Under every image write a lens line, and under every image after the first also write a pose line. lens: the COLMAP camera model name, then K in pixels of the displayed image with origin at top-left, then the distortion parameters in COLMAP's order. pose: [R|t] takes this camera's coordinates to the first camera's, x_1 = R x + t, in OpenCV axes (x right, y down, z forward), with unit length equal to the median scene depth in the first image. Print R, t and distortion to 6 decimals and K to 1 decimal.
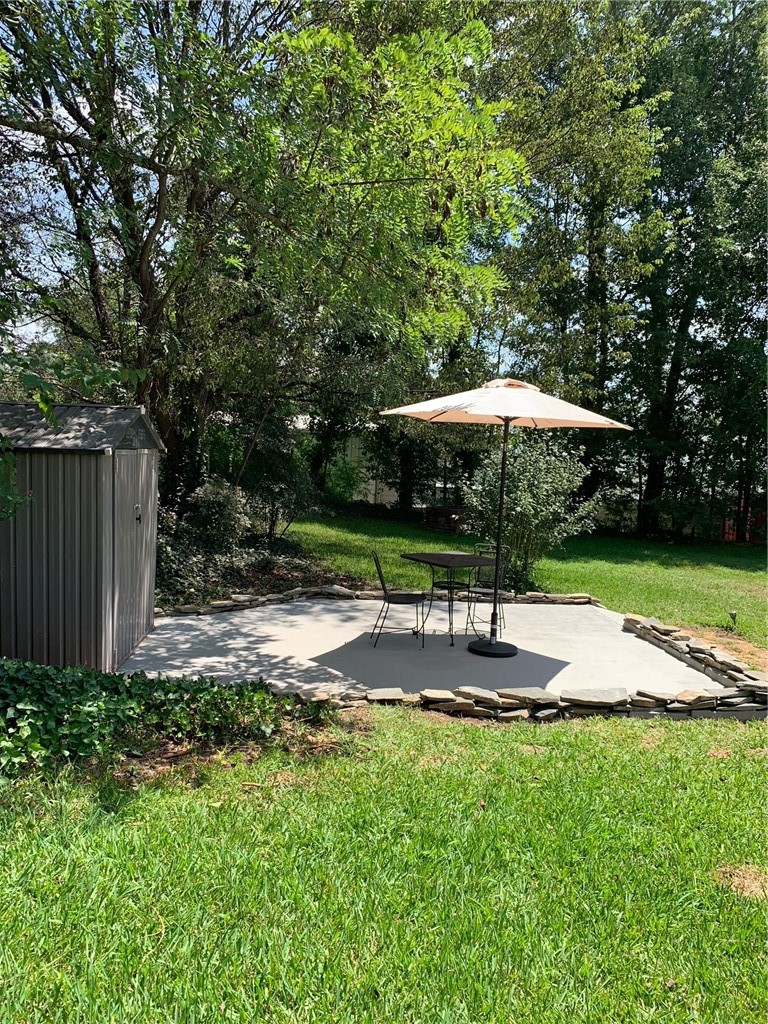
lens RADIAL K [[779.0, 0, 383.6], [0, 779.0, 505.8], [0, 0, 1]] dist [0.026052, -0.033400]
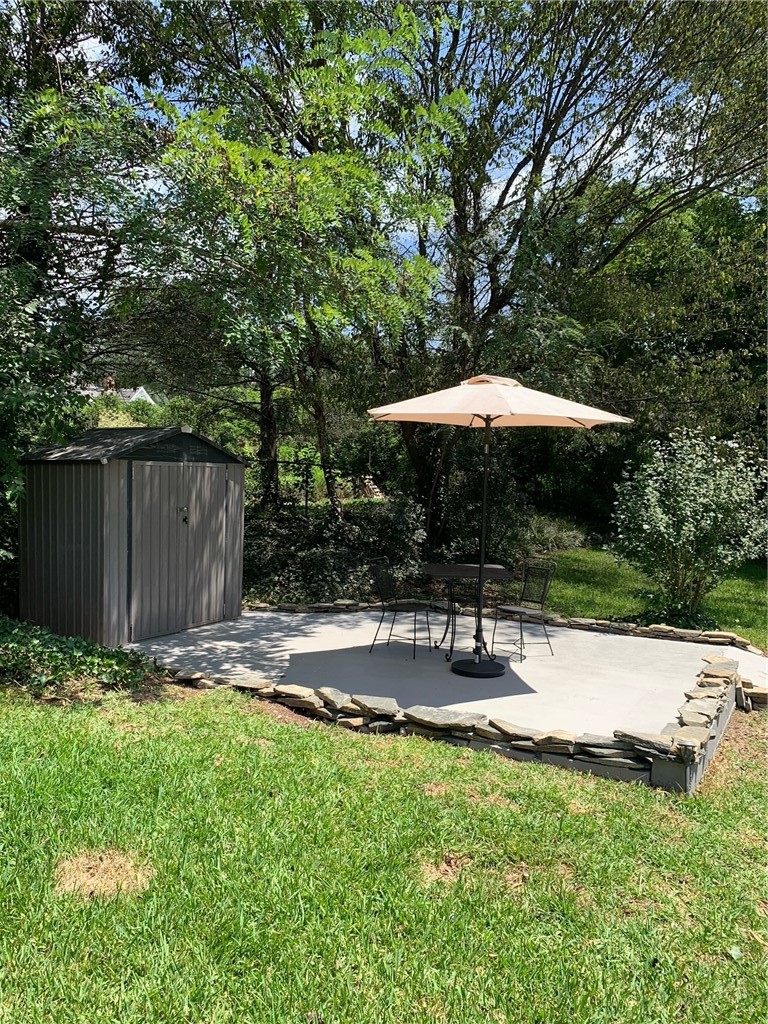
lens RADIAL K [[779.0, 0, 388.5], [0, 779.0, 513.7], [0, 0, 1]] dist [0.026052, -0.033400]
pose [[0.821940, 0.005736, -0.569545, 0.722443], [-0.026822, 0.999230, -0.028644, 0.038696], [0.568942, 0.038820, 0.821461, 0.224646]]
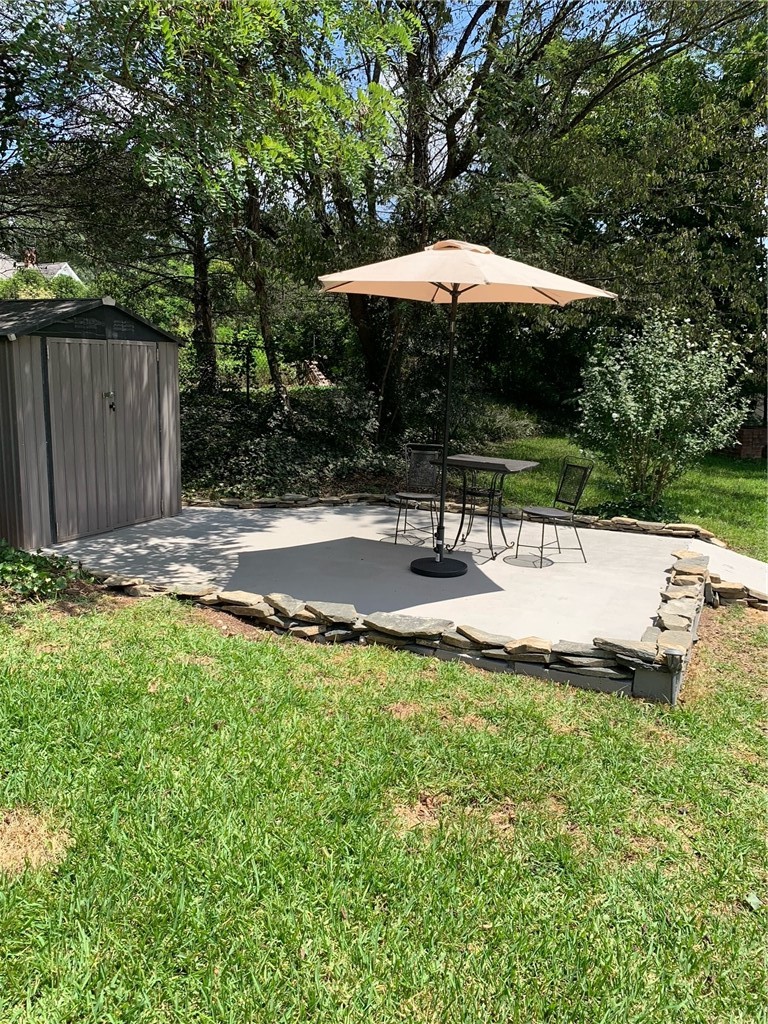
lens RADIAL K [[779.0, 0, 401.2], [0, 779.0, 509.9], [0, 0, 1]] dist [0.026052, -0.033400]
pose [[0.868070, 0.076755, -0.490472, 0.652779], [-0.027561, 0.993903, 0.106759, 0.037766], [0.495676, -0.079157, 0.864893, 0.303848]]
